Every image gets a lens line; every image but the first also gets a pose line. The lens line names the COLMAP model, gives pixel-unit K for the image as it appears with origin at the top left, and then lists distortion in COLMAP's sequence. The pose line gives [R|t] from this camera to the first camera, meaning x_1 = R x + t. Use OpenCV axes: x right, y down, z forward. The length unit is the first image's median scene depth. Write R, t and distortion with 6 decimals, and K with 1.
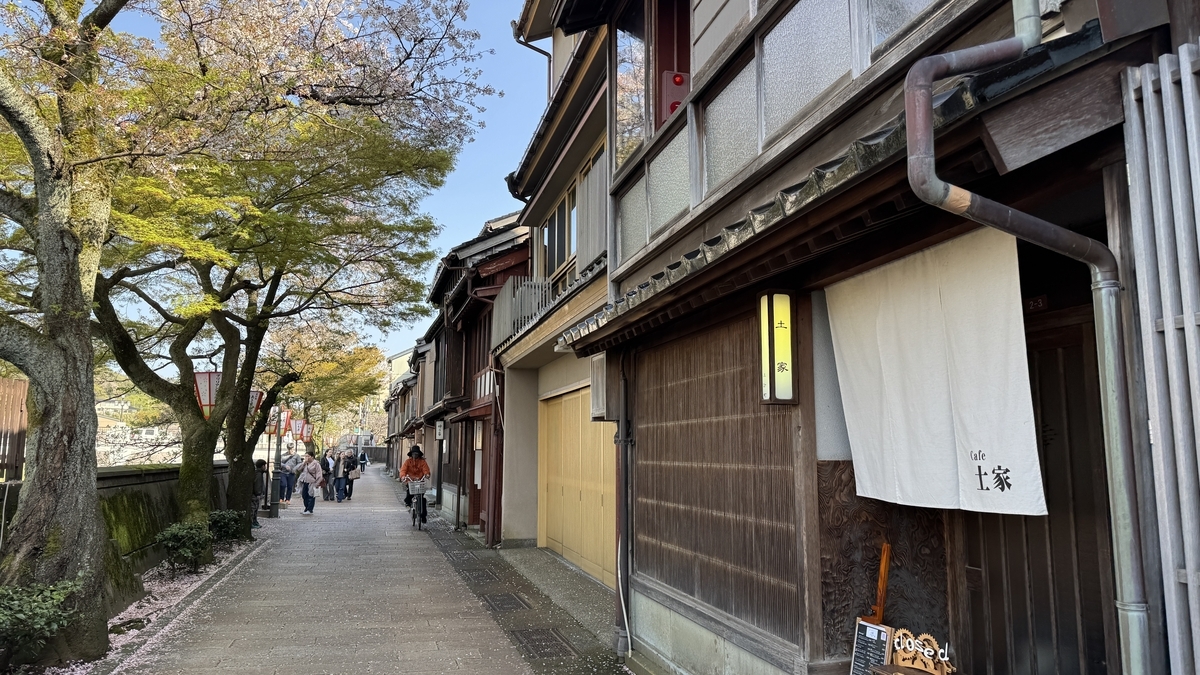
lens RADIAL K [[869.3, 0, 600.0], [0, 869.3, 337.5], [0, 0, 1]] dist [0.088399, -0.000419]
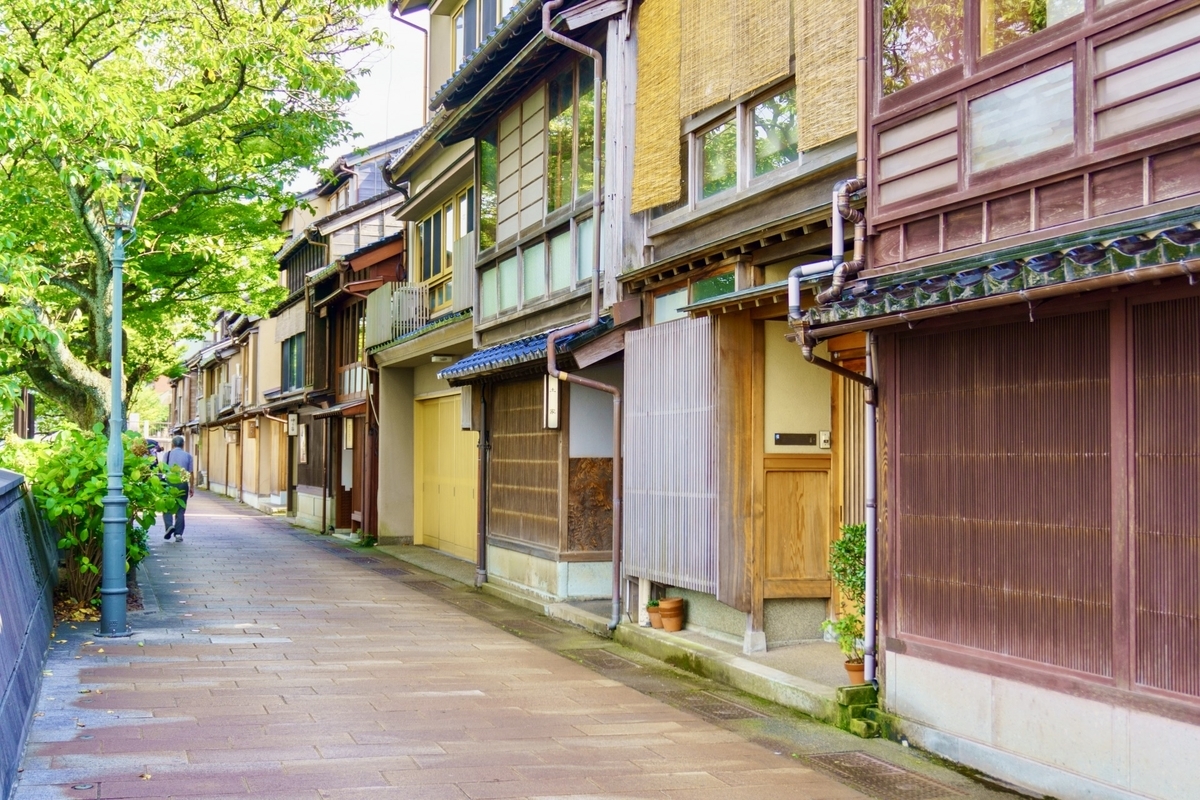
lens RADIAL K [[1493.1, 0, 600.5], [0, 1493.1, 418.7], [0, 0, 1]] dist [-0.009607, 0.000437]
pose [[0.997637, 0.008322, 0.068202, 0.025286], [-0.015668, 0.994039, 0.107891, -0.094599], [-0.066897, -0.108705, 0.991821, -0.709002]]
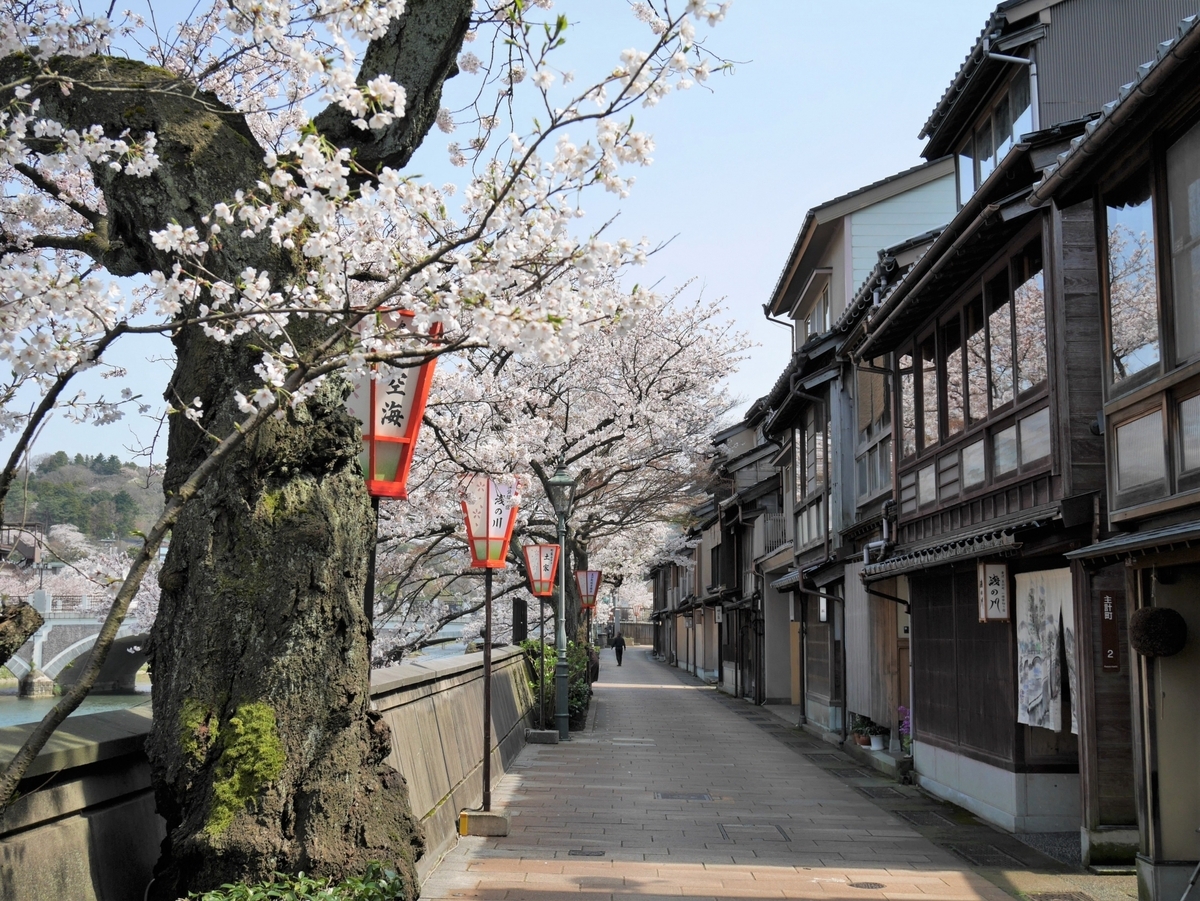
lens RADIAL K [[1491.5, 0, 600.0], [0, 1491.5, 450.5], [0, 0, 1]] dist [0.005614, 0.009047]
pose [[0.966203, -0.033451, -0.255602, 0.246942], [0.036304, 0.999320, 0.006449, -0.182512], [0.255213, -0.015511, 0.966761, -1.322938]]
